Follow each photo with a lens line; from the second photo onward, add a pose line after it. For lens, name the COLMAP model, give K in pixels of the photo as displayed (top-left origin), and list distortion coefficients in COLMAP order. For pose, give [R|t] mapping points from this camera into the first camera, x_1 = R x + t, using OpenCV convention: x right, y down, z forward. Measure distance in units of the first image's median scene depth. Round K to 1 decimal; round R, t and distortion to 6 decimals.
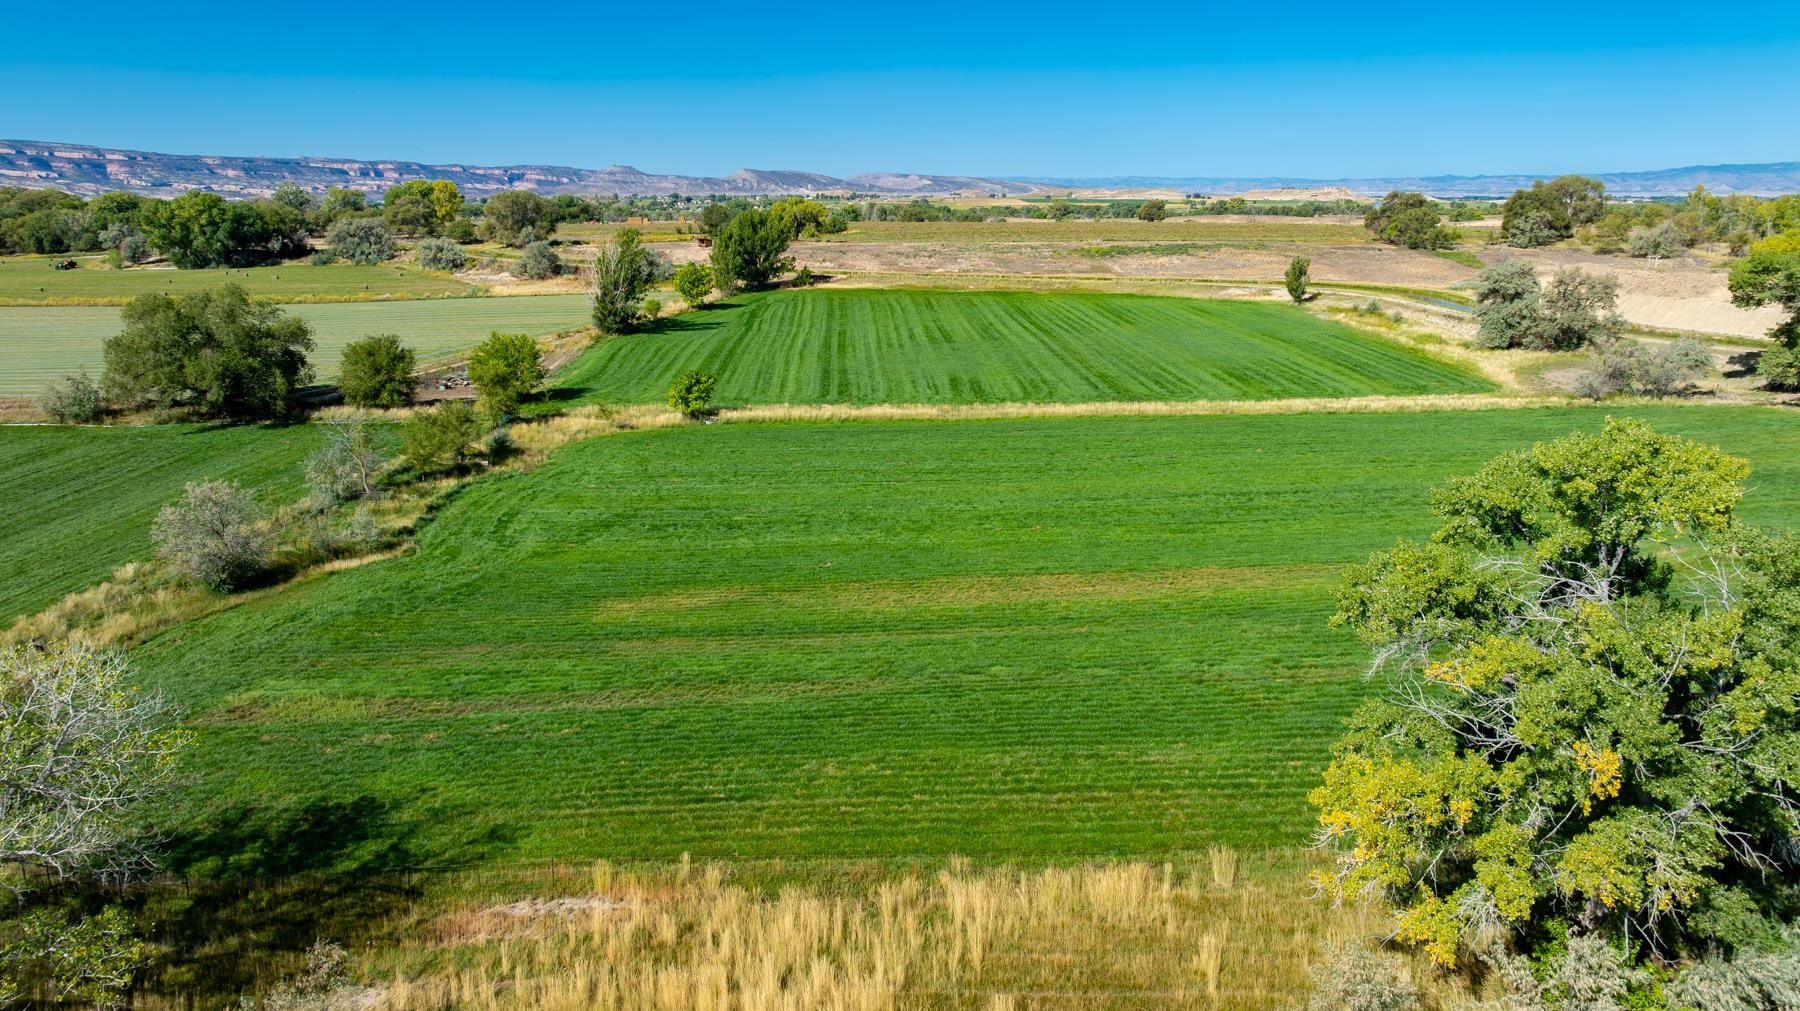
lens RADIAL K [[1265.9, 0, 904.8], [0, 1265.9, 504.0], [0, 0, 1]] dist [-0.038399, 0.042500]
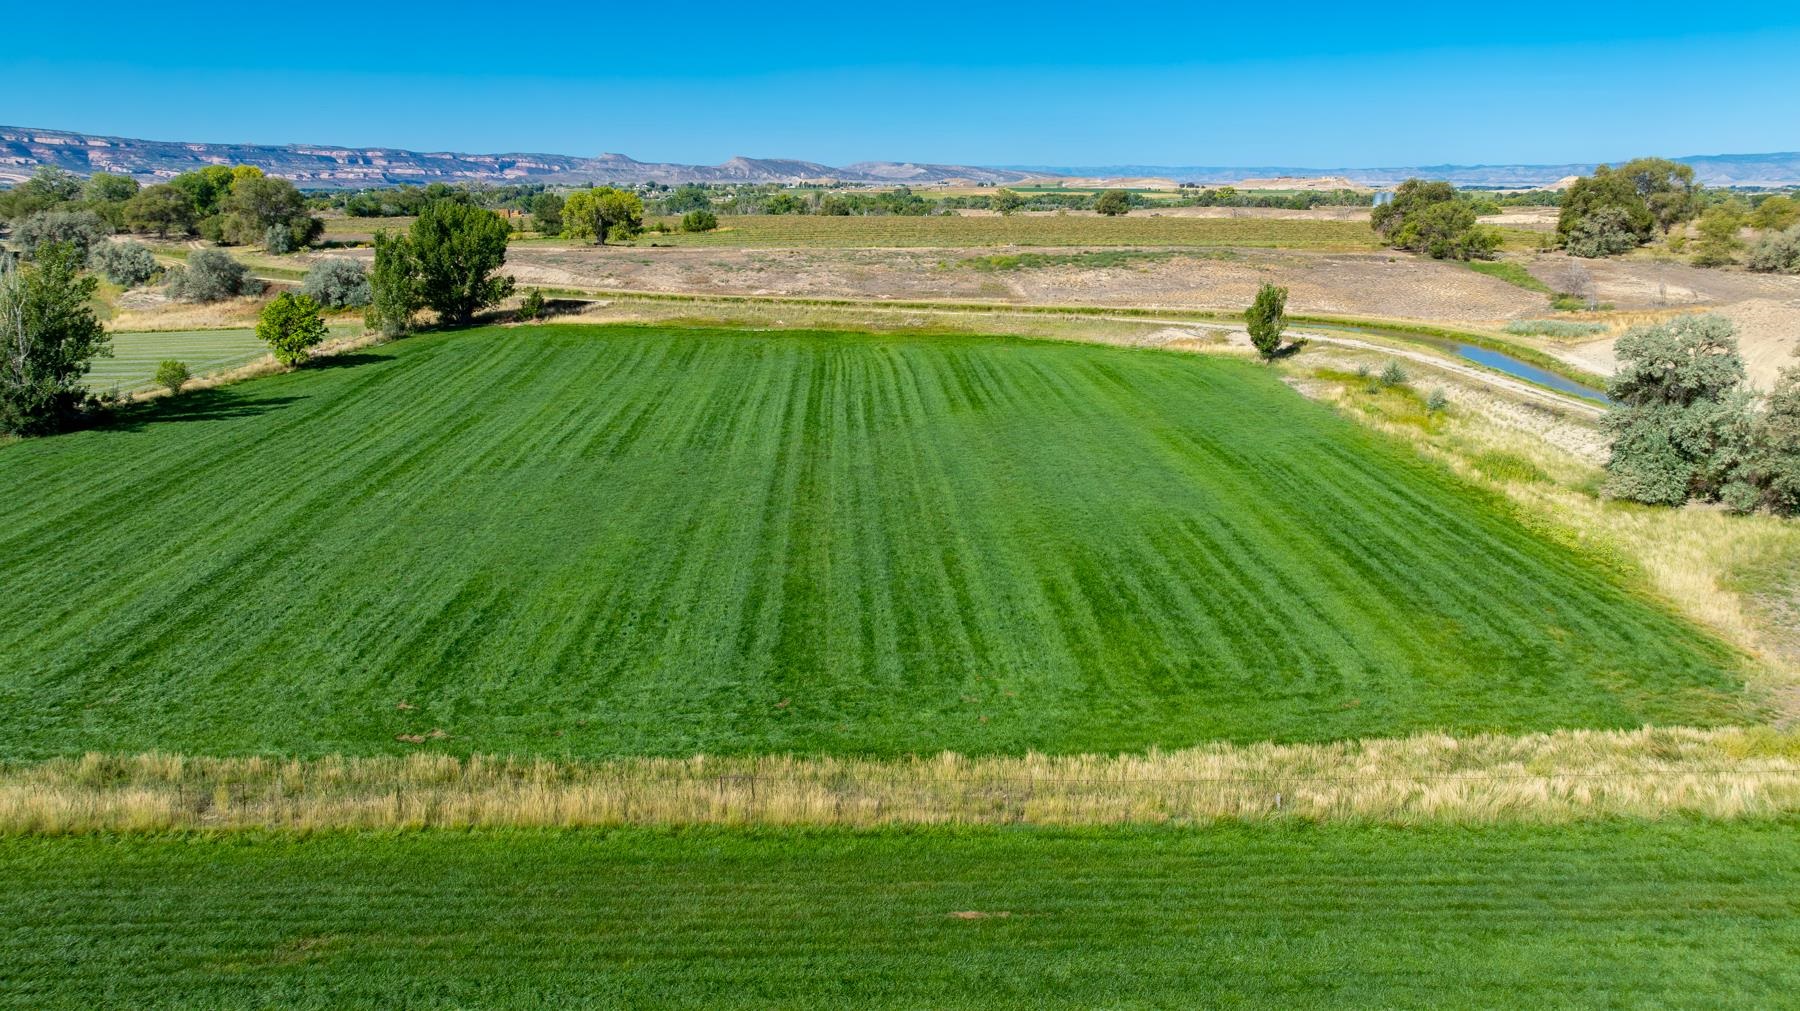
lens RADIAL K [[1265.9, 0, 904.2], [0, 1265.9, 506.6], [0, 0, 1]] dist [-0.038399, 0.042500]
pose [[0.999997, 0.001452, 0.001708, 0.091690], [-0.001470, 0.999945, 0.010380, -0.064421], [-0.001692, -0.010382, 0.999945, 0.264078]]
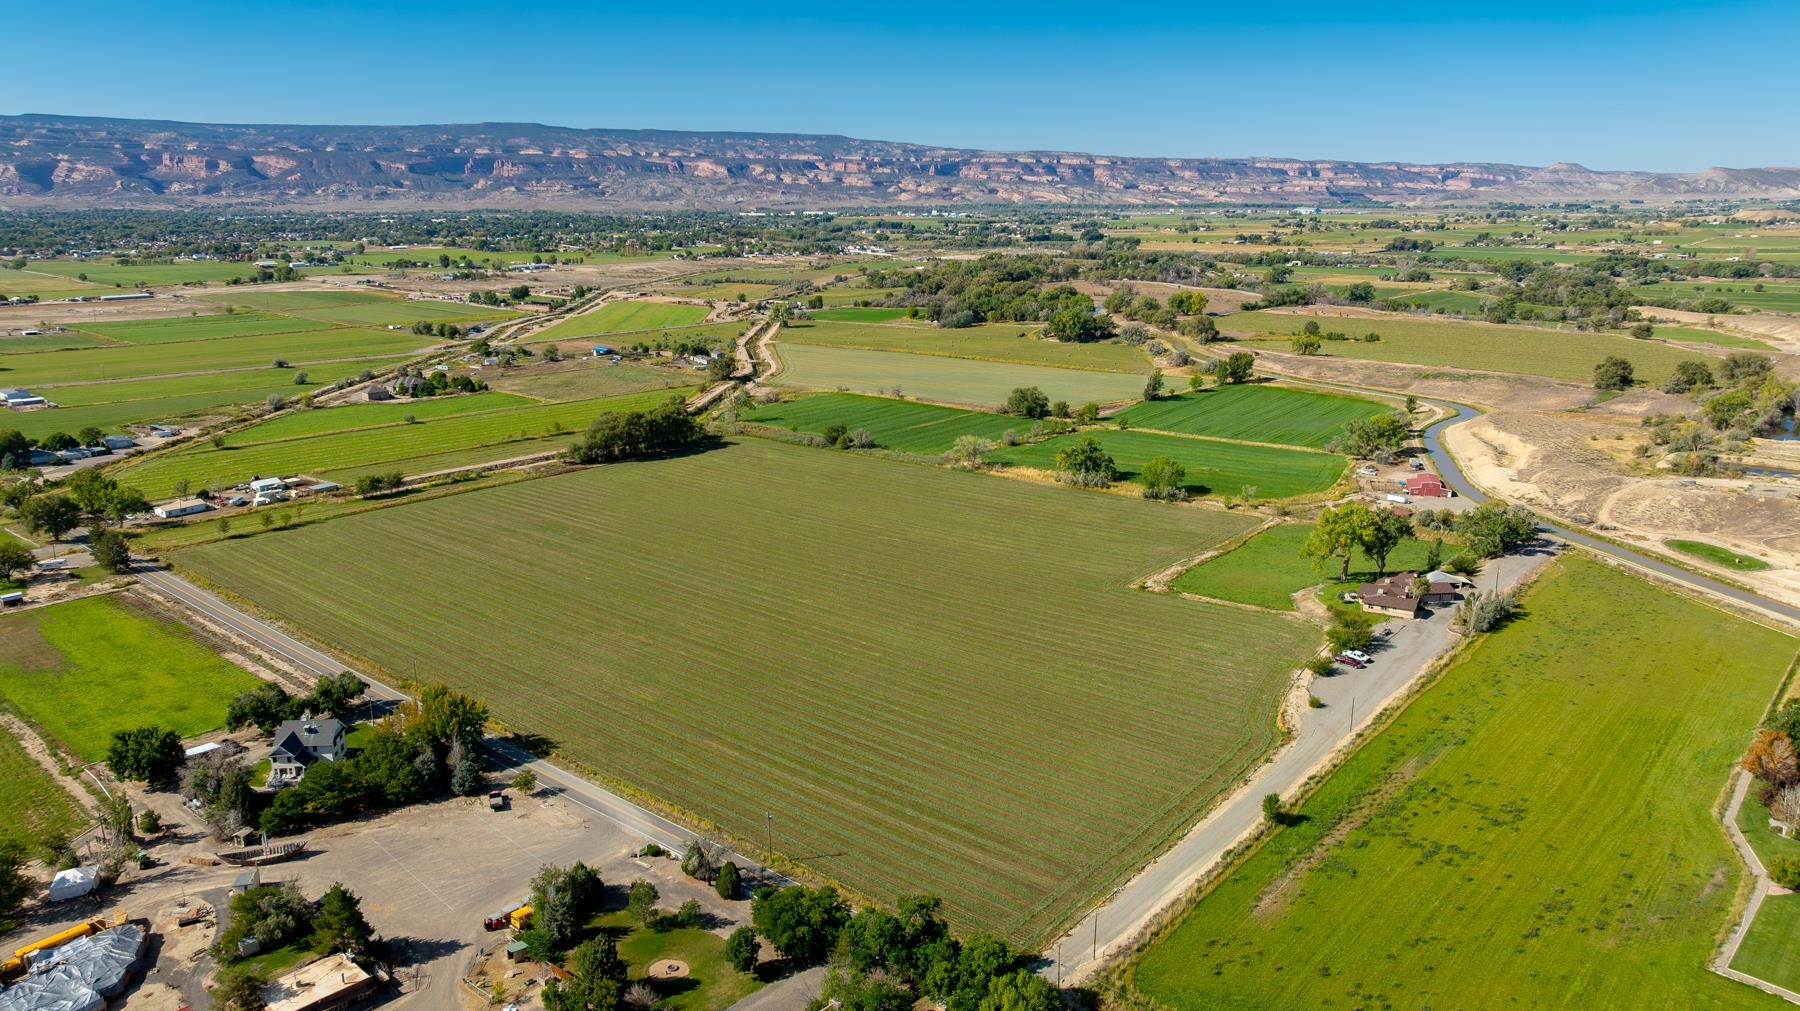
lens RADIAL K [[1265.9, 0, 905.9], [0, 1265.9, 494.9], [0, 0, 1]] dist [-0.038399, 0.042500]
pose [[0.766032, 0.150901, -0.624839, 0.782827], [-0.150263, 0.987160, 0.054185, 0.011458], [0.624992, 0.052383, 0.778871, -1.091783]]
